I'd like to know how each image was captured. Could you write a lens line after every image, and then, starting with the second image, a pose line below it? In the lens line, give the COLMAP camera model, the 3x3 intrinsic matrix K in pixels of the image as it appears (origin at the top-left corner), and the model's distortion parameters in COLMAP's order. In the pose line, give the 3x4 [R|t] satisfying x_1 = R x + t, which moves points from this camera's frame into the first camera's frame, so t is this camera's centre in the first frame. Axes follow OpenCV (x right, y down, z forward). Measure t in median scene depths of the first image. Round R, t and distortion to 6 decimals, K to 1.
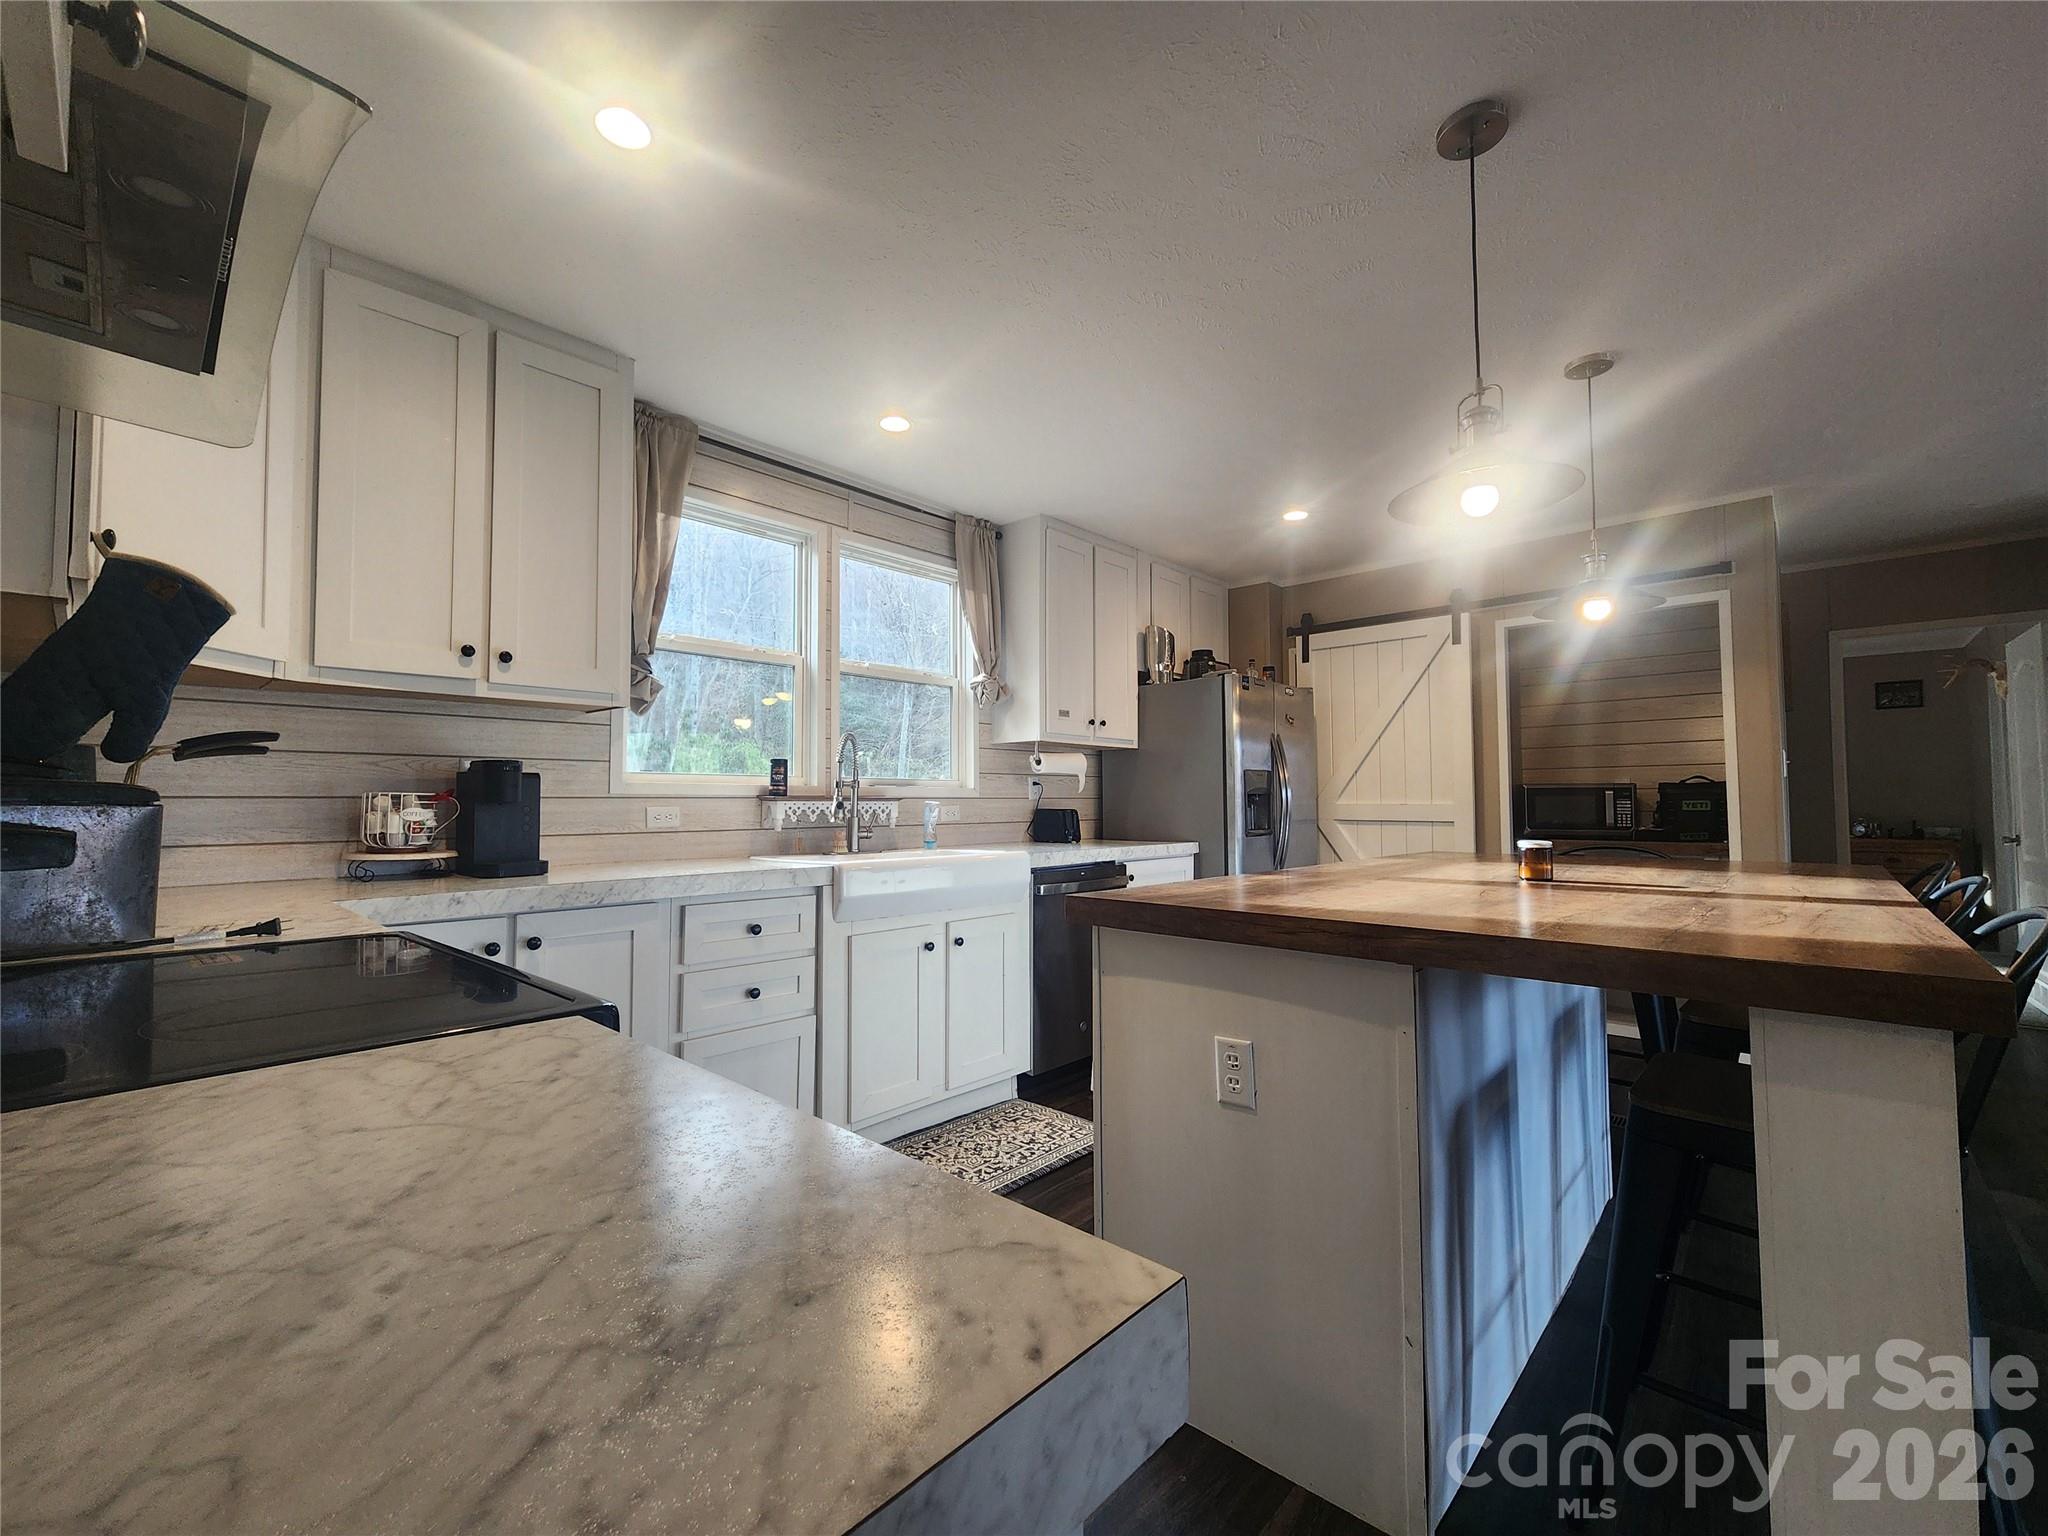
lens RADIAL K [[845.1, 0, 1024.0], [0, 845.1, 768.0], [0, 0, 1]] dist [0.000381, 0.000258]
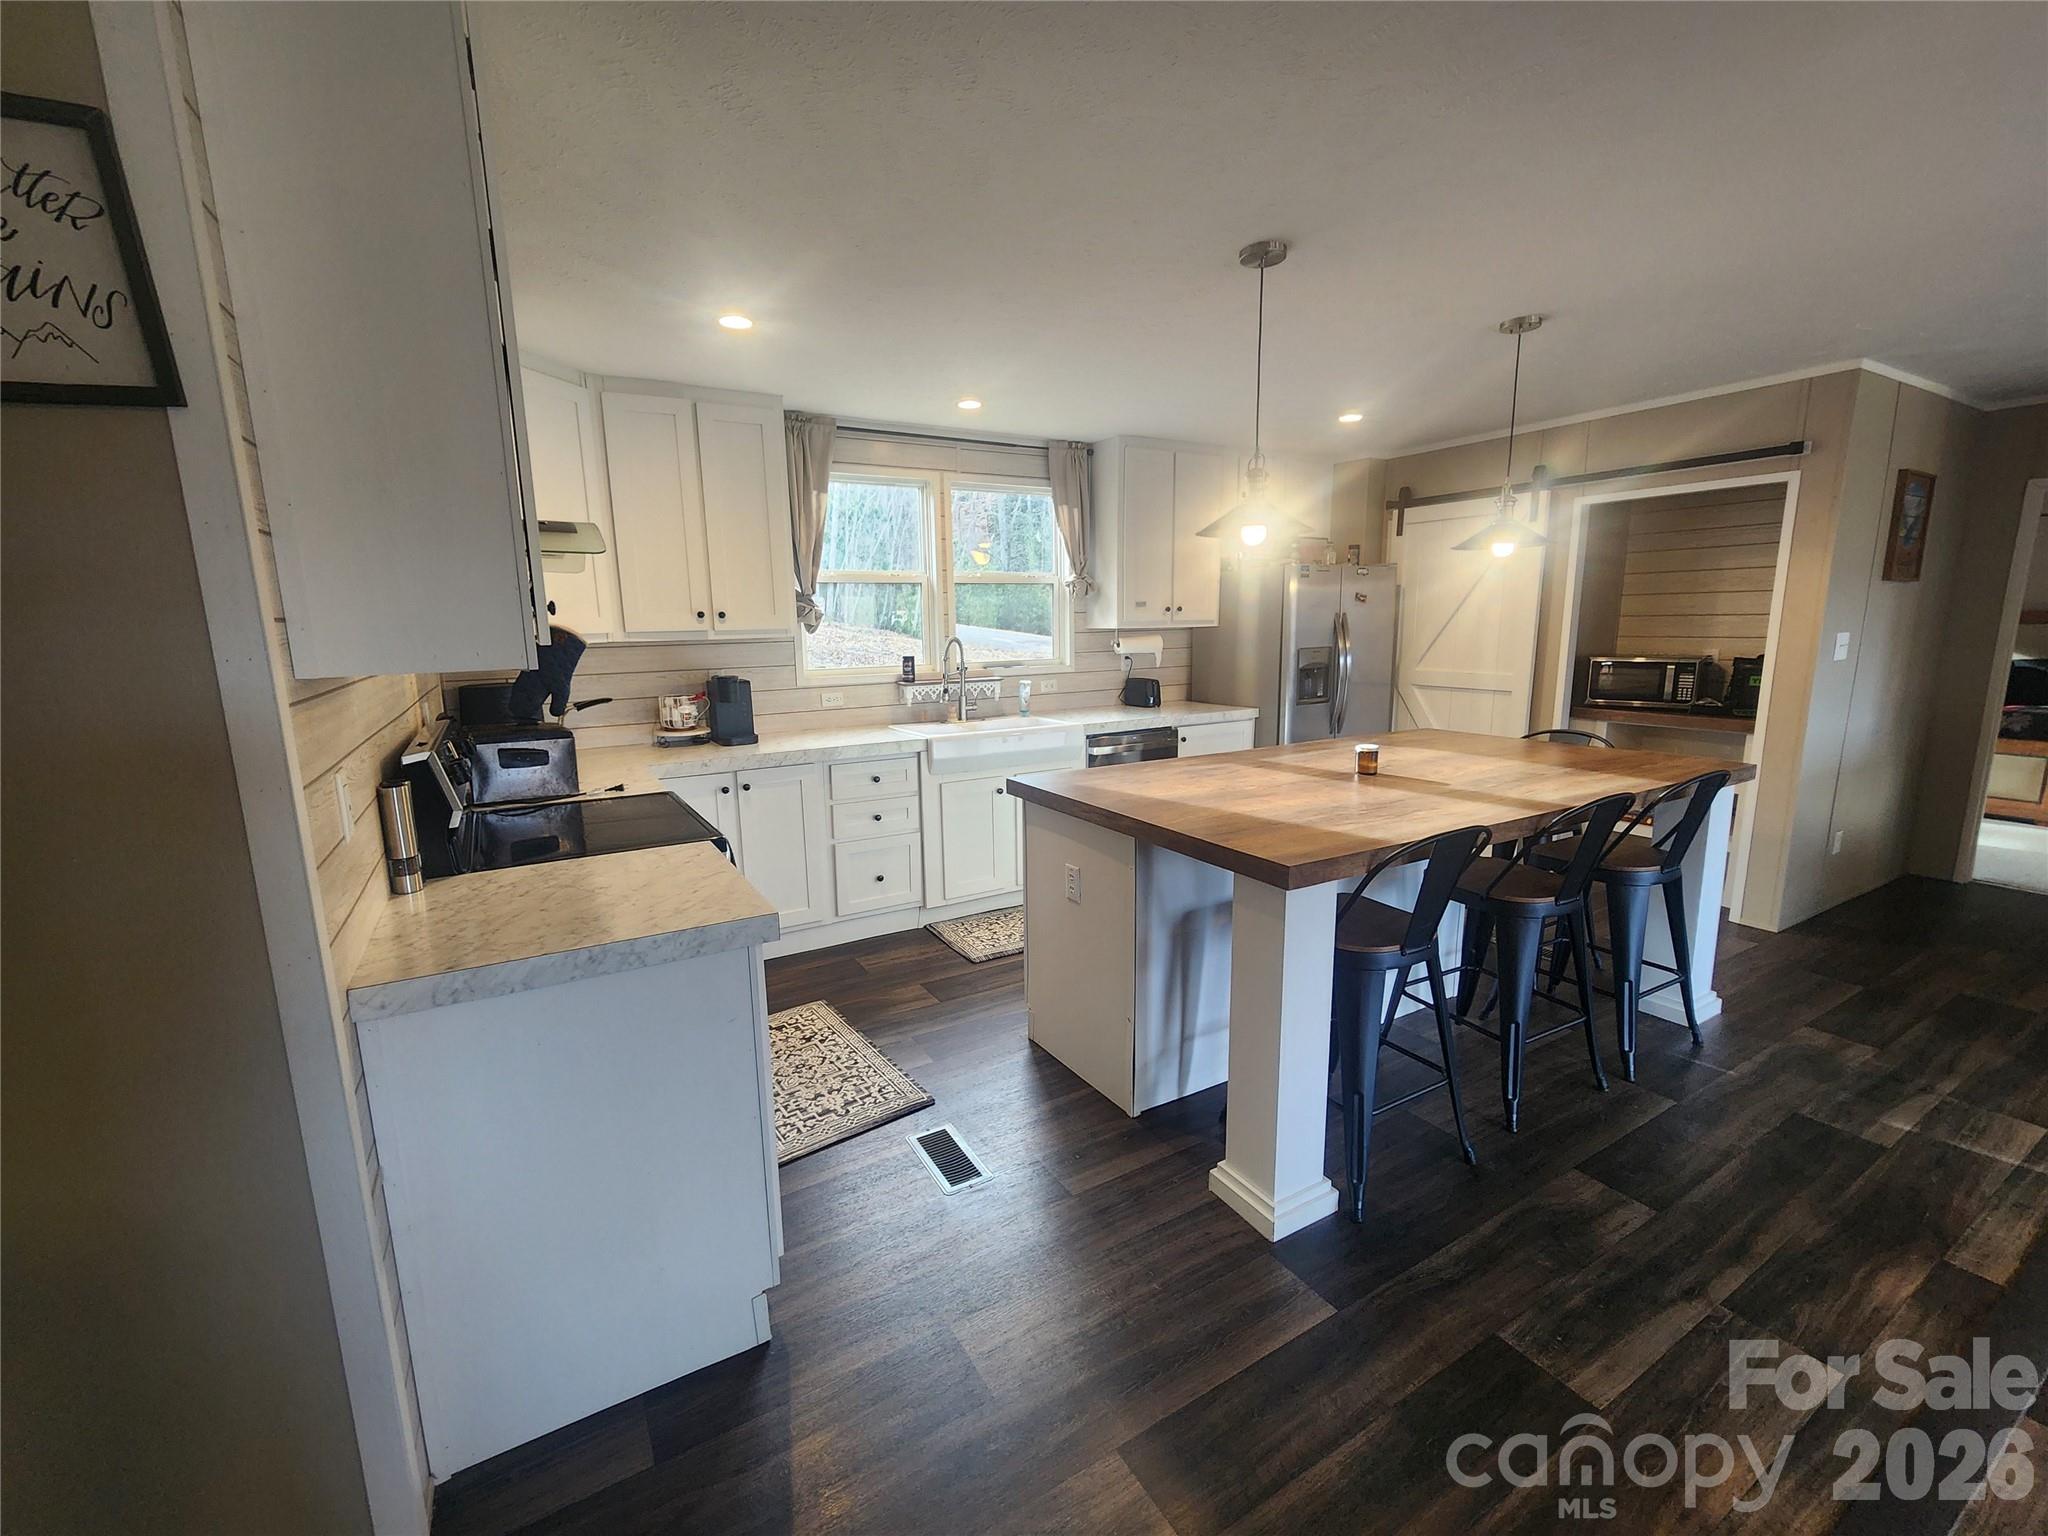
lens RADIAL K [[843.3, 0, 1022.0], [0, 843.3, 768.1], [0, 0, 1]] dist [0.001707, -0.000249]
pose [[0.956378, 0.037836, -0.289672, 0.306354], [0.026514, 0.976243, 0.215051, -0.124573], [0.290927, -0.213350, 0.932654, -0.302546]]
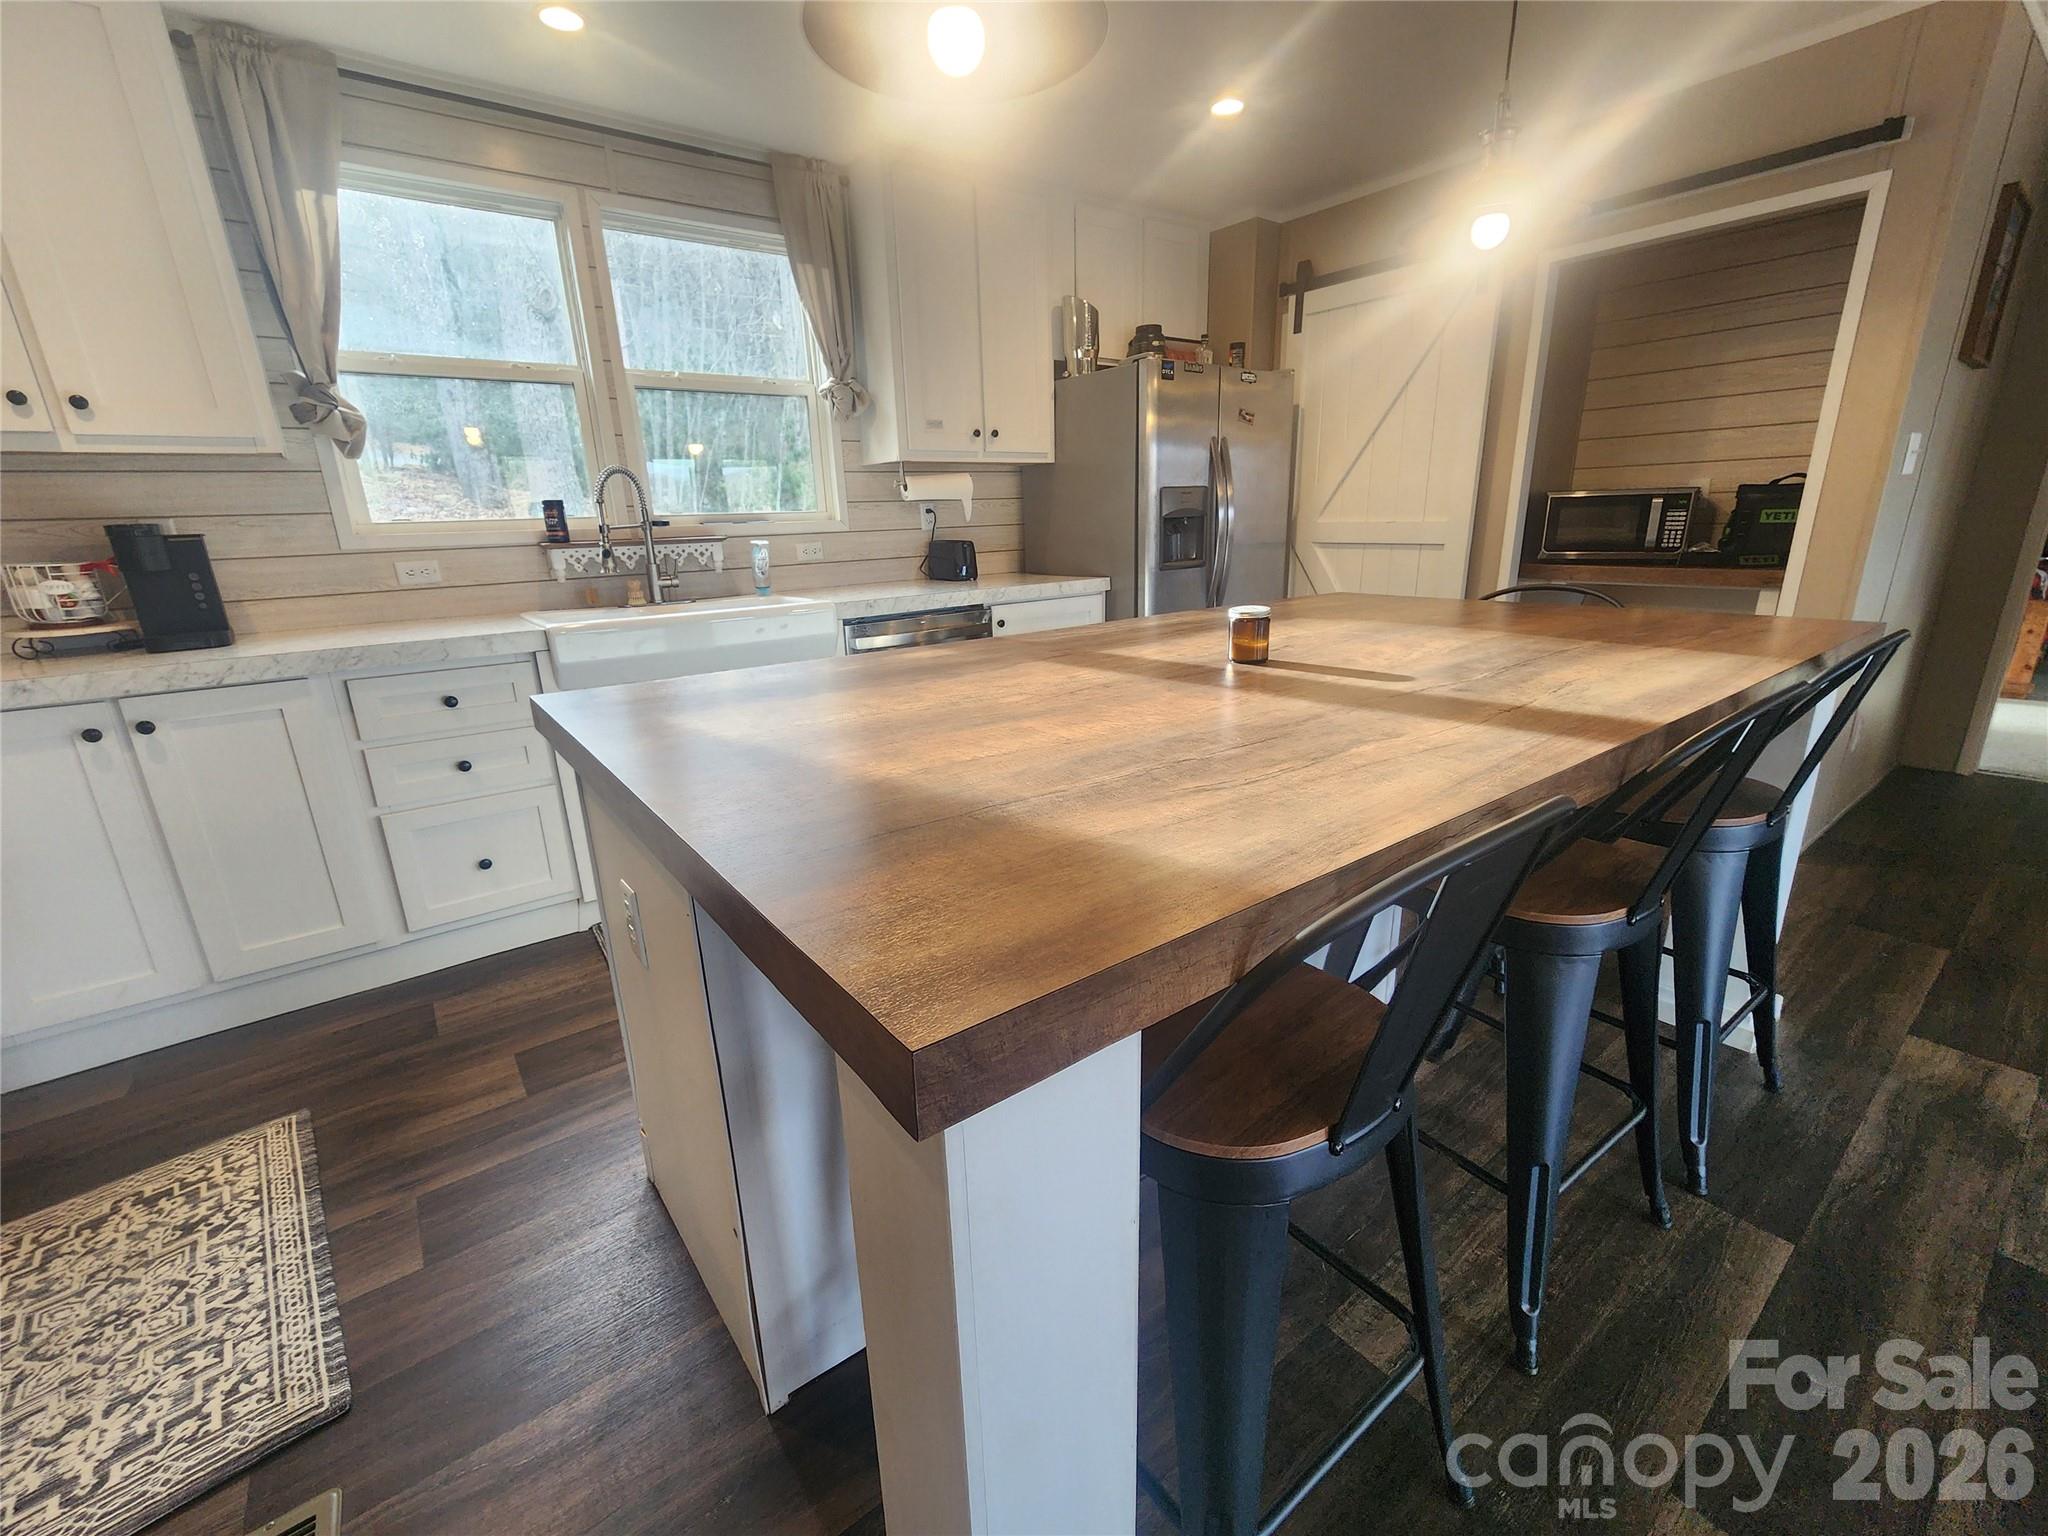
lens RADIAL K [[845.1, 0, 1024.0], [0, 845.1, 768.0], [0, 0, 1]] dist [0.000381, 0.000258]
pose [[0.984576, 0.023106, -0.173427, 0.356753], [0.035685, 0.943884, 0.328344, -0.018473], [0.171282, -0.329469, 0.928500, 0.162233]]
